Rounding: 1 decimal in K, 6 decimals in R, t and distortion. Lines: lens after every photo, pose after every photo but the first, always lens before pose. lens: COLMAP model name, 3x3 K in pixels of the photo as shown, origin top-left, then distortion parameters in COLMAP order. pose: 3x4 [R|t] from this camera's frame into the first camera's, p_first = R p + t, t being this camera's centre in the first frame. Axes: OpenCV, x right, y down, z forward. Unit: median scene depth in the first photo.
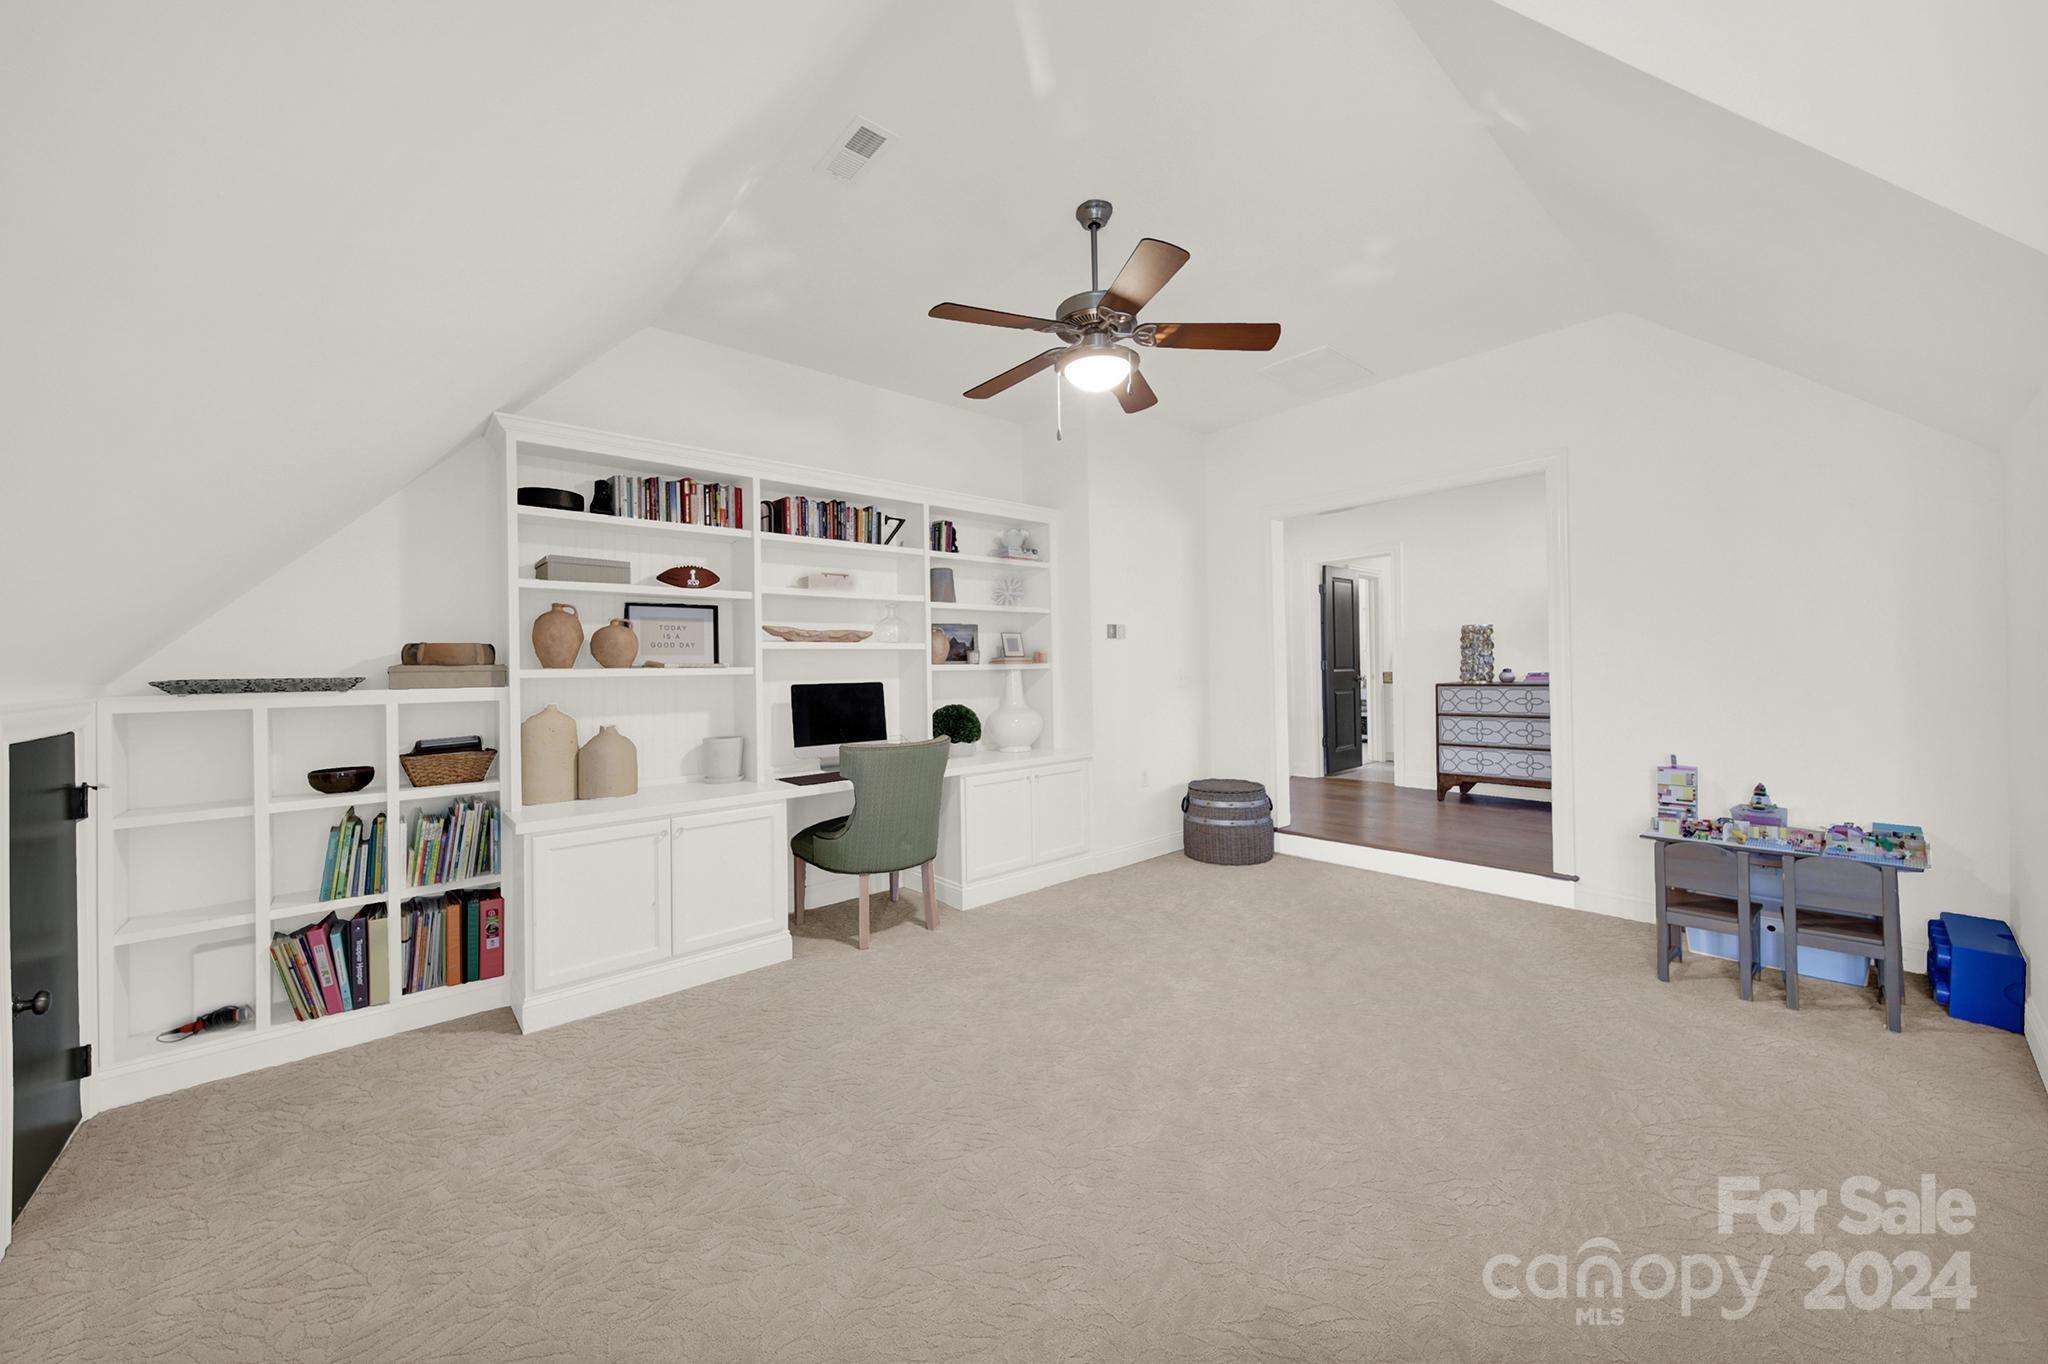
lens RADIAL K [[737.5, 0, 1019.1], [0, 737.5, 669.5], [0, 0, 1]] dist [0.006105, -0.000577]
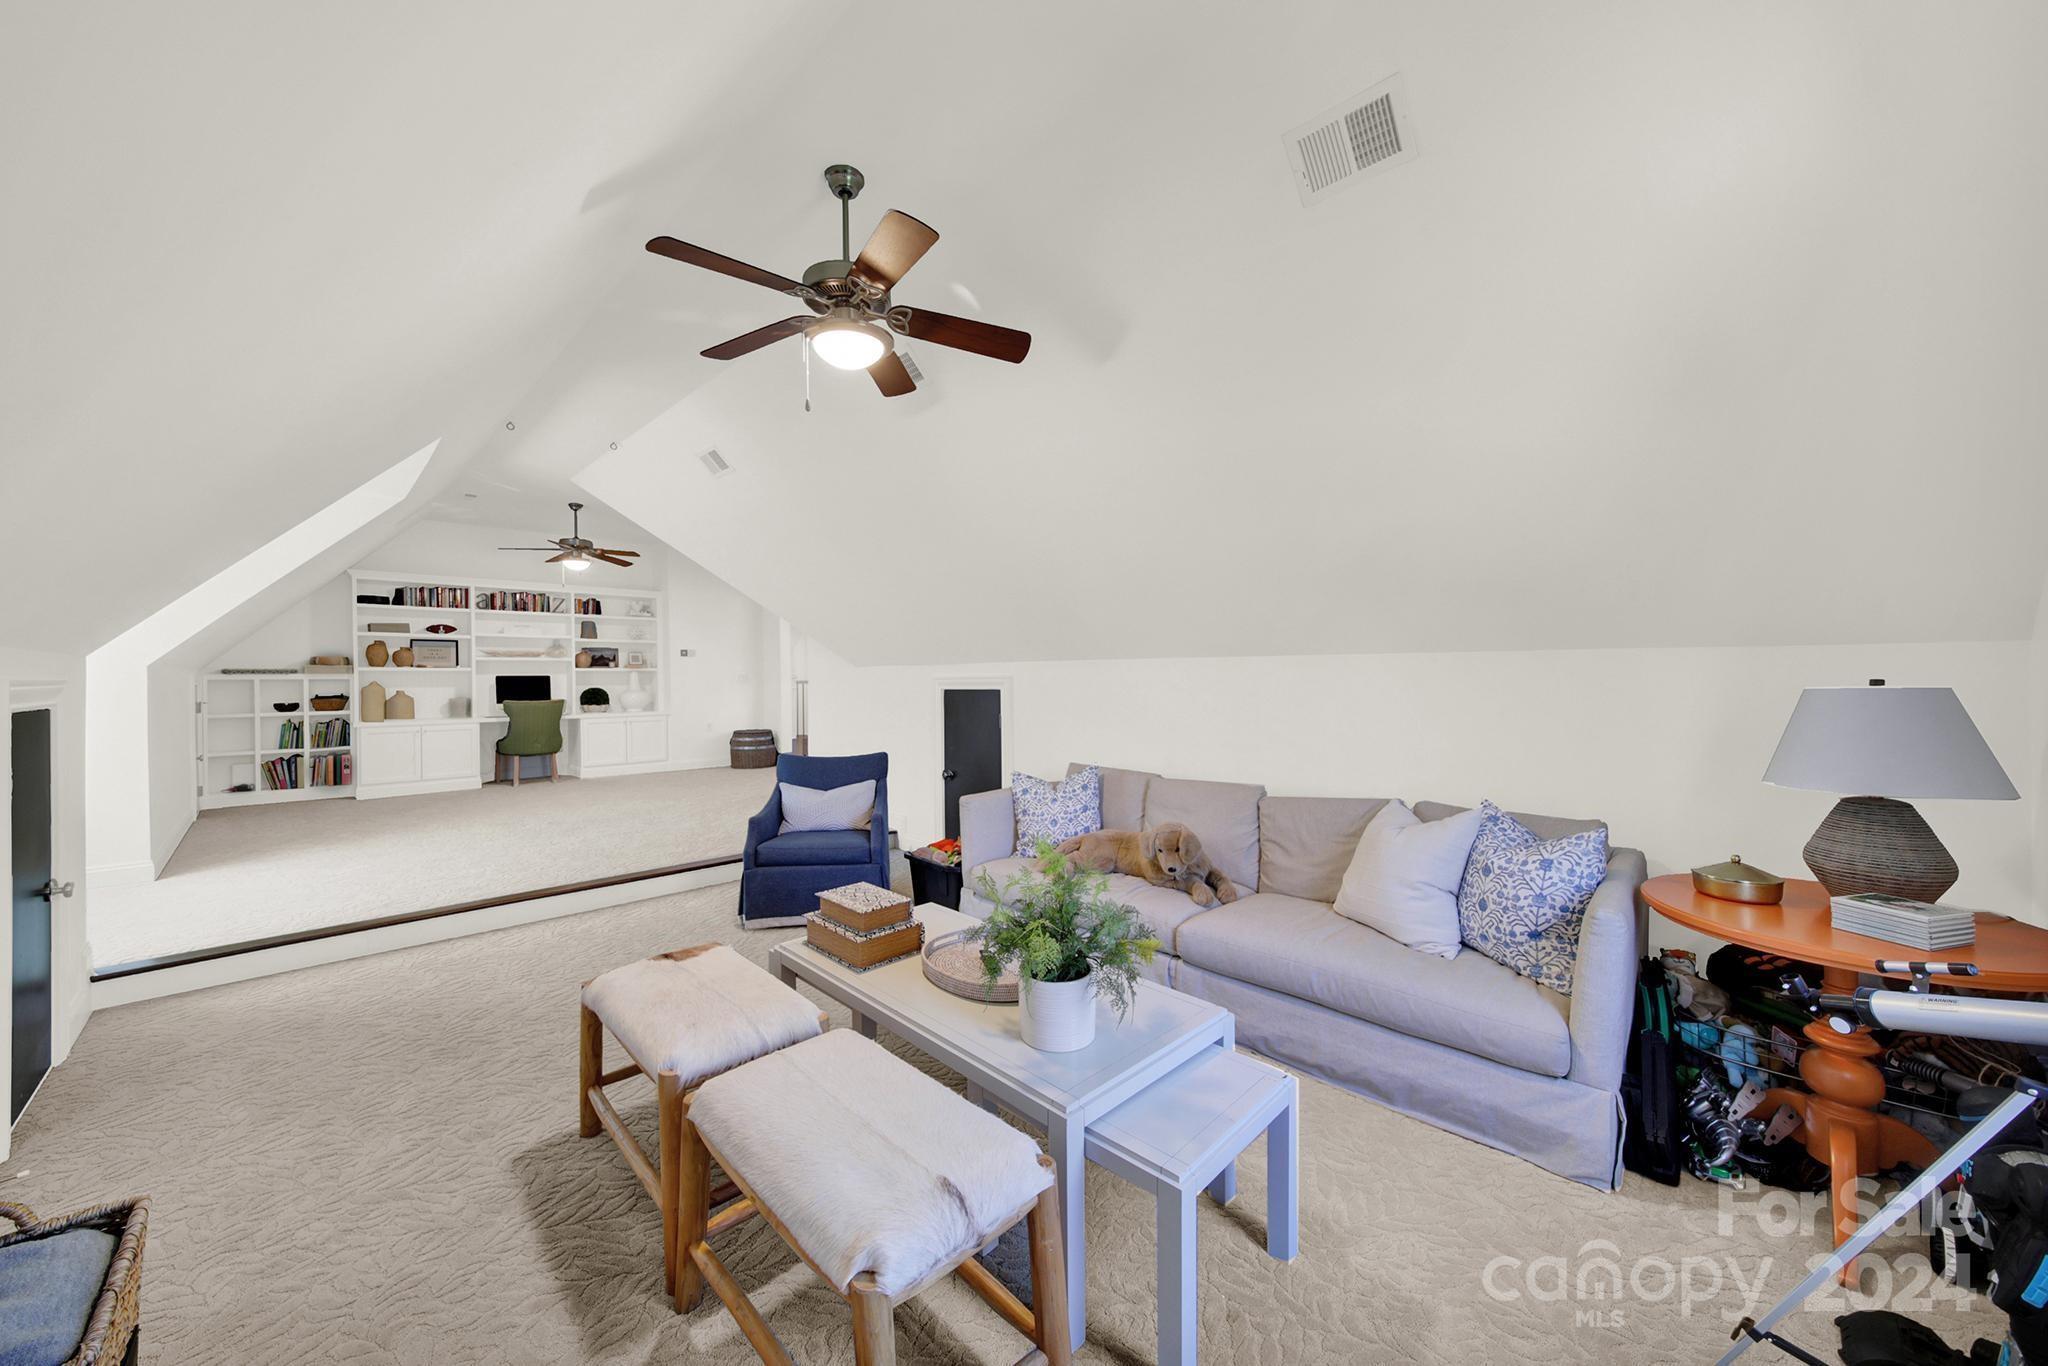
lens RADIAL K [[737.5, 0, 1029.3], [0, 737.5, 686.1], [0, 0, 1]] dist [0.006105, -0.000577]
pose [[0.997367, 0.009484, 0.071901, 1.356728], [-0.009986, 0.999928, 0.006632, 0.023376], [-0.071833, -0.007332, 0.997390, -1.610648]]
